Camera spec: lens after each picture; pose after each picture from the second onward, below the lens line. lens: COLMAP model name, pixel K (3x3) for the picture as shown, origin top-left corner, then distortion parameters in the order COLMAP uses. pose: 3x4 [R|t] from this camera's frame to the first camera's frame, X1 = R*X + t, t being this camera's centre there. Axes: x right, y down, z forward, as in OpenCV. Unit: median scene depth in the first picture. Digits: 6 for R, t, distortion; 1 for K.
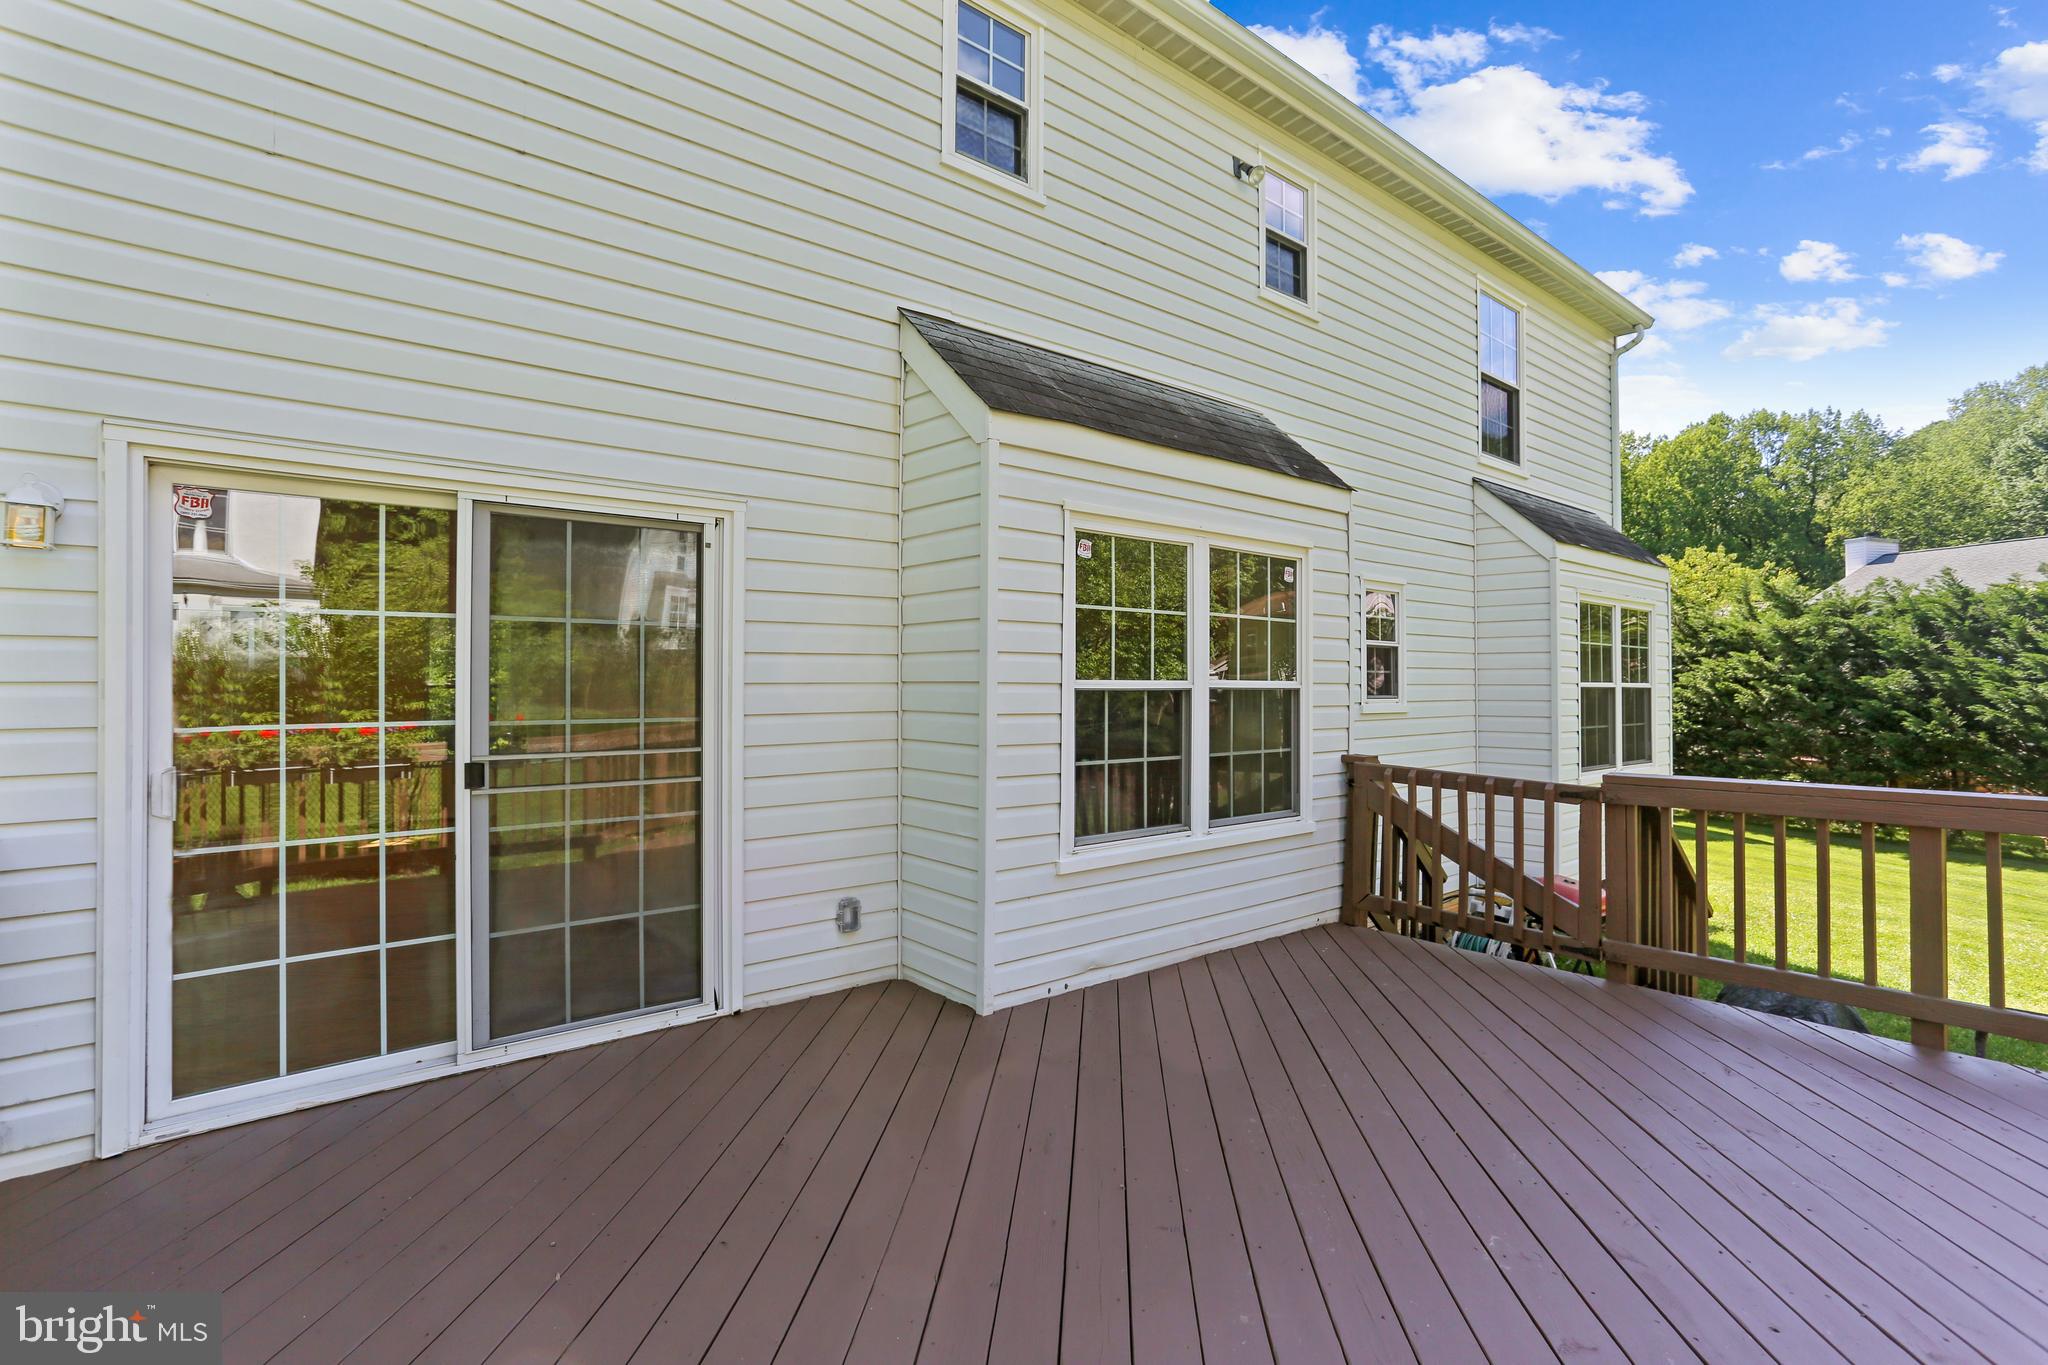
lens RADIAL K [[1015.2, 0, 1012.6], [0, 1015.2, 679.8], [0, 0, 1]] dist [-0.003324, 0.003766]
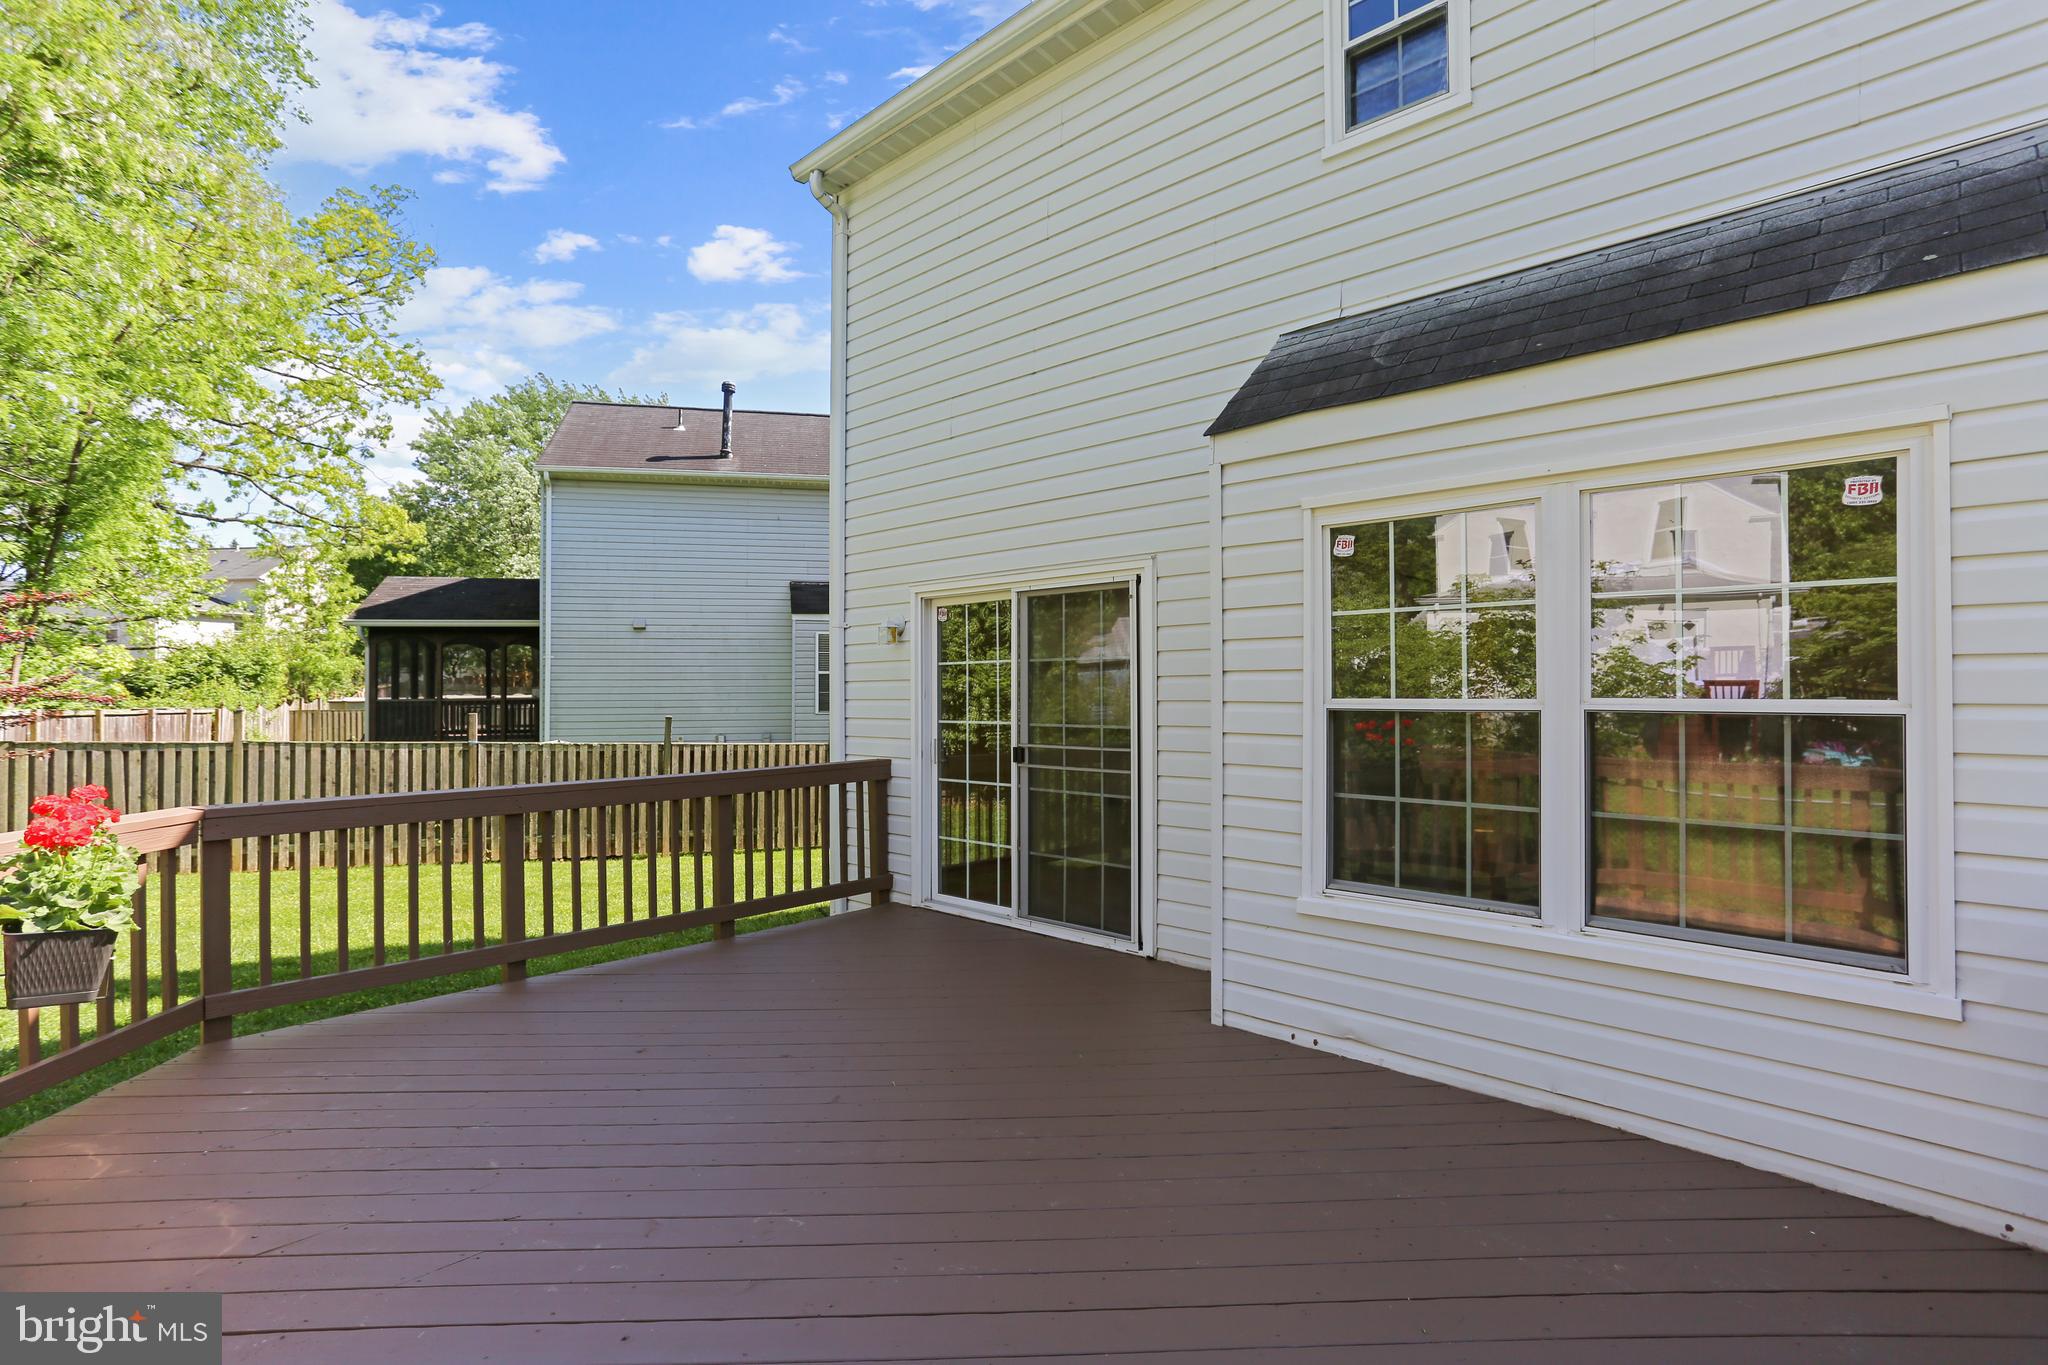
lens RADIAL K [[1015.2, 0, 1019.7], [0, 1015.2, 695.6], [0, 0, 1]] dist [-0.003324, 0.003766]
pose [[0.103883, -0.000585, -0.994589, 0.970534], [0.006367, 0.999980, 0.000077, -0.004465], [0.994569, -0.006341, 0.103884, 0.692566]]
